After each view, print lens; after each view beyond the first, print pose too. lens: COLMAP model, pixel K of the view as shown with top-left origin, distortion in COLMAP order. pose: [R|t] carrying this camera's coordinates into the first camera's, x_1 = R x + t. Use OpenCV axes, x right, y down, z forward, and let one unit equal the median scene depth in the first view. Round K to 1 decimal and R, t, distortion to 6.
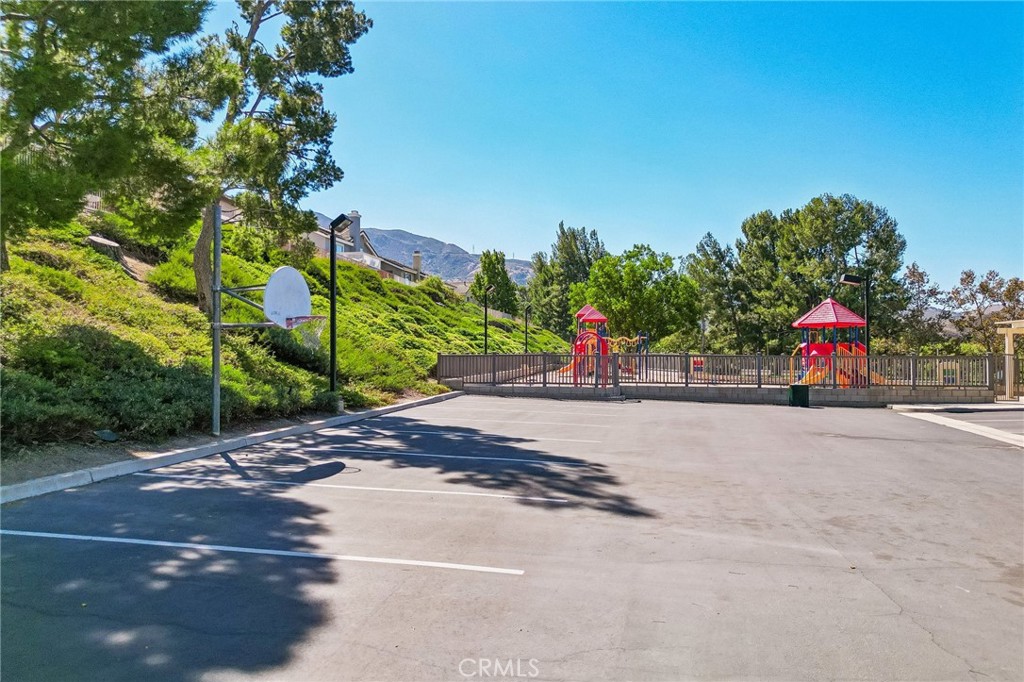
lens RADIAL K [[732.7, 0, 511.5], [0, 732.7, 342.0], [0, 0, 1]] dist [-0.001541, -0.001009]
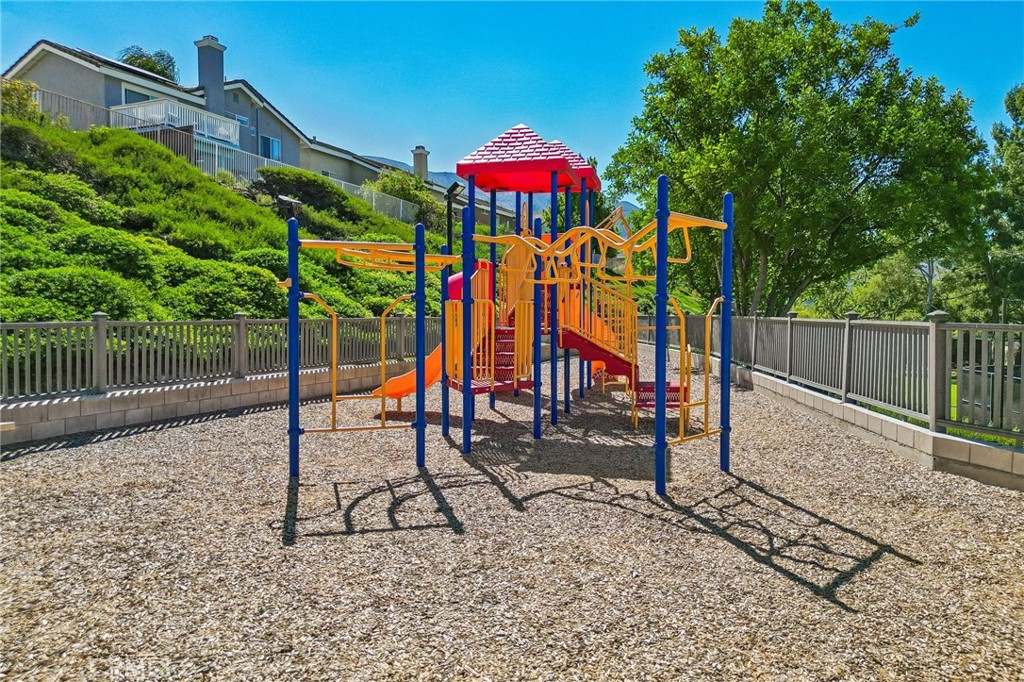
lens RADIAL K [[732.7, 0, 511.0], [0, 732.7, 340.6], [0, 0, 1]] dist [-0.001541, -0.001009]
pose [[0.970974, 0.006093, -0.239109, 0.067553], [0.005870, 0.998767, 0.049288, 0.004700], [0.239114, -0.049261, 0.969741, 0.315701]]
